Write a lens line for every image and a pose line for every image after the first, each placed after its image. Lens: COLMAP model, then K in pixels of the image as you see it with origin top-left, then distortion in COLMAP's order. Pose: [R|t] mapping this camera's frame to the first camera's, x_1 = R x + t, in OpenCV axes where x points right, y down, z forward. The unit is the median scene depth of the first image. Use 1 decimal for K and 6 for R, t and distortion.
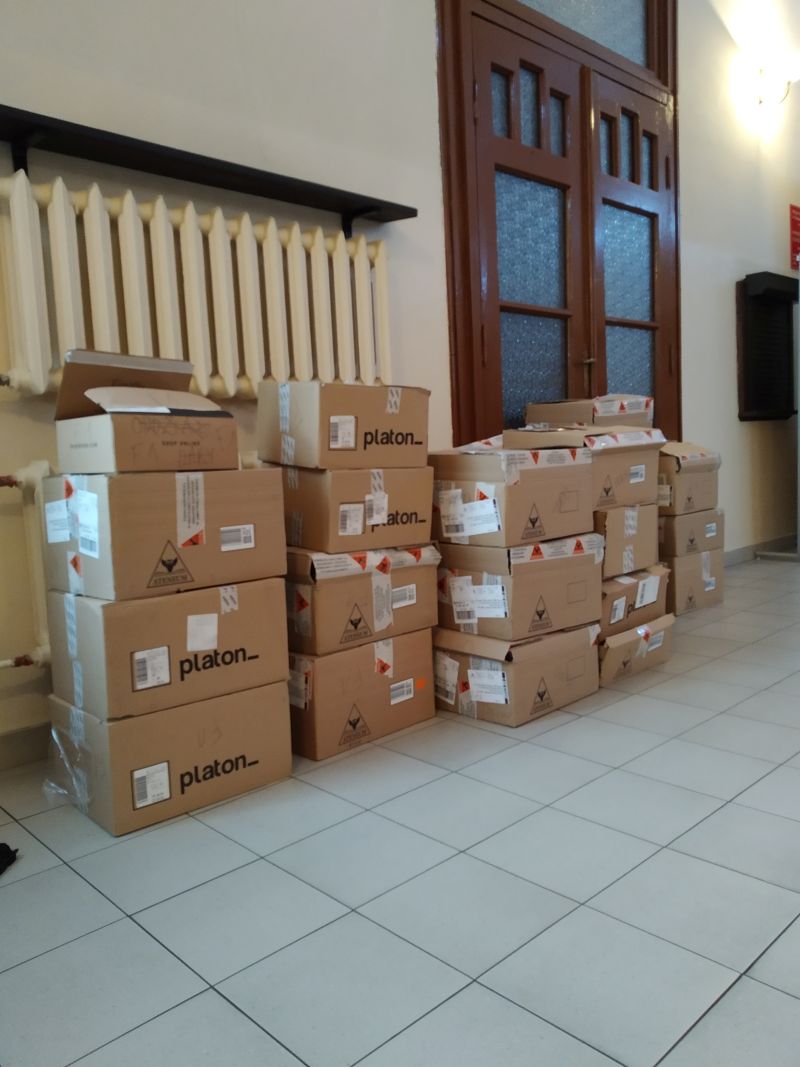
lens RADIAL K [[824.6, 0, 398.4], [0, 824.6, 525.0], [0, 0, 1]] dist [0.045433, 0.000000]
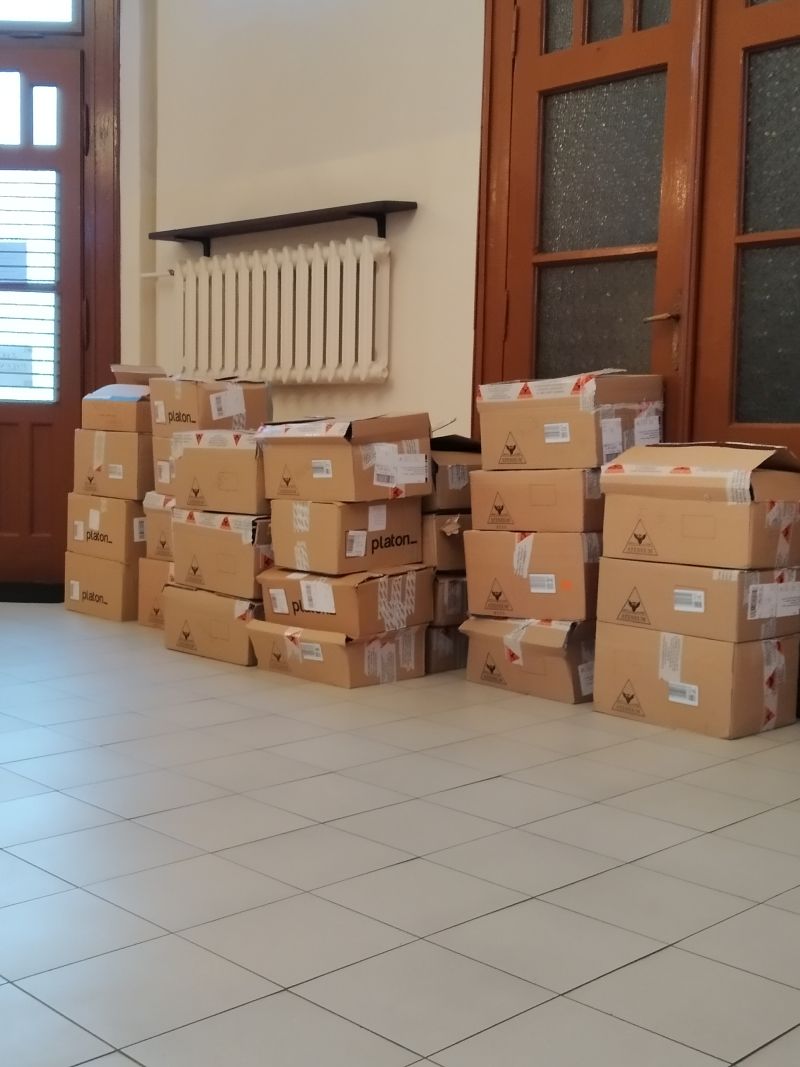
lens RADIAL K [[1354.4, 0, 399.2], [0, 1354.4, 536.9], [0, 0, 1]] dist [0.013586, 0.000000]
pose [[0.010397, 0.133173, -0.991038, 2.135742], [-0.106305, 0.985622, 0.131330, -0.230819], [0.994279, 0.103987, 0.024404, 1.255535]]
